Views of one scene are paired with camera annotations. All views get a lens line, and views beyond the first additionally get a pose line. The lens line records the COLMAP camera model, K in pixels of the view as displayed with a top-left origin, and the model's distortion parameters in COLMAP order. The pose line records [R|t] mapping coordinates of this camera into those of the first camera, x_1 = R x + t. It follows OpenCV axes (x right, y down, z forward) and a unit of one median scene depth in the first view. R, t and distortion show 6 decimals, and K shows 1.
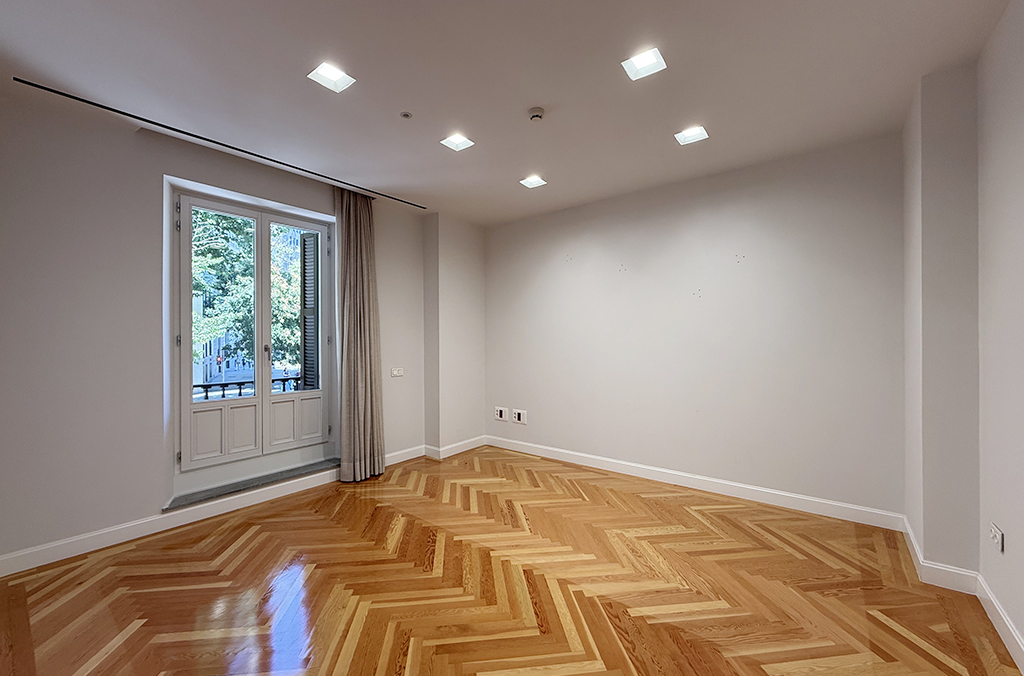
lens RADIAL K [[403.6, 0, 512.0], [0, 403.6, 338.0], [0, 0, 1]] dist [0.000463, 0.000046]
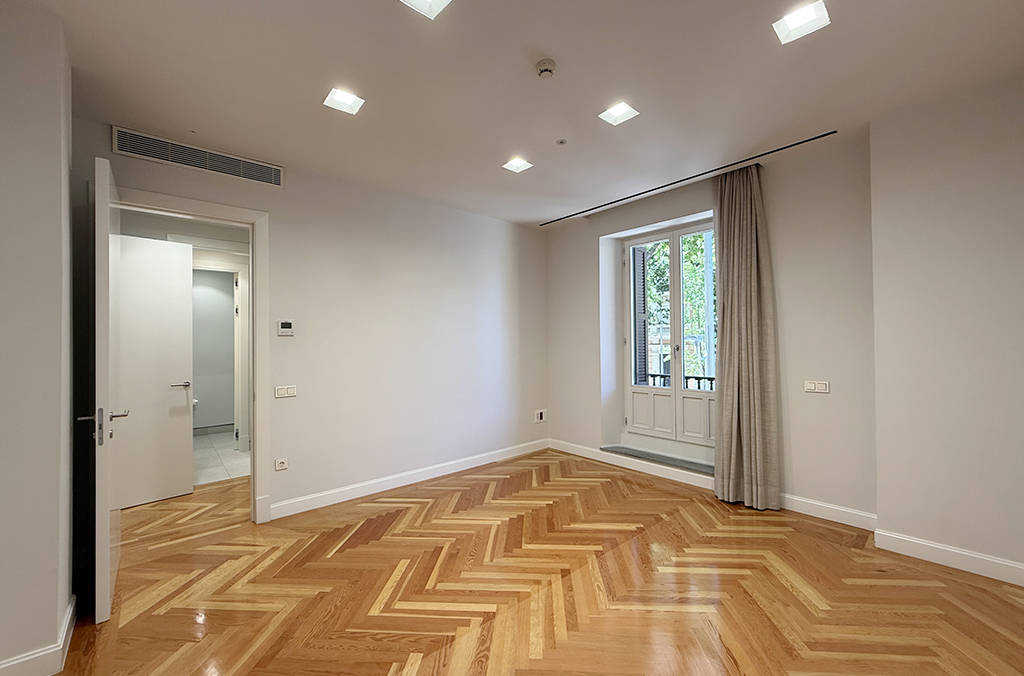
lens RADIAL K [[410.5, 0, 513.6], [0, 410.5, 341.1], [0, 0, 1]] dist [-0.002307, -0.000141]
pose [[-0.182038, 0.005123, -0.983278, 0.764852], [0.016615, 0.999860, 0.002134, -0.006580], [0.983151, -0.015948, -0.182097, 0.929989]]
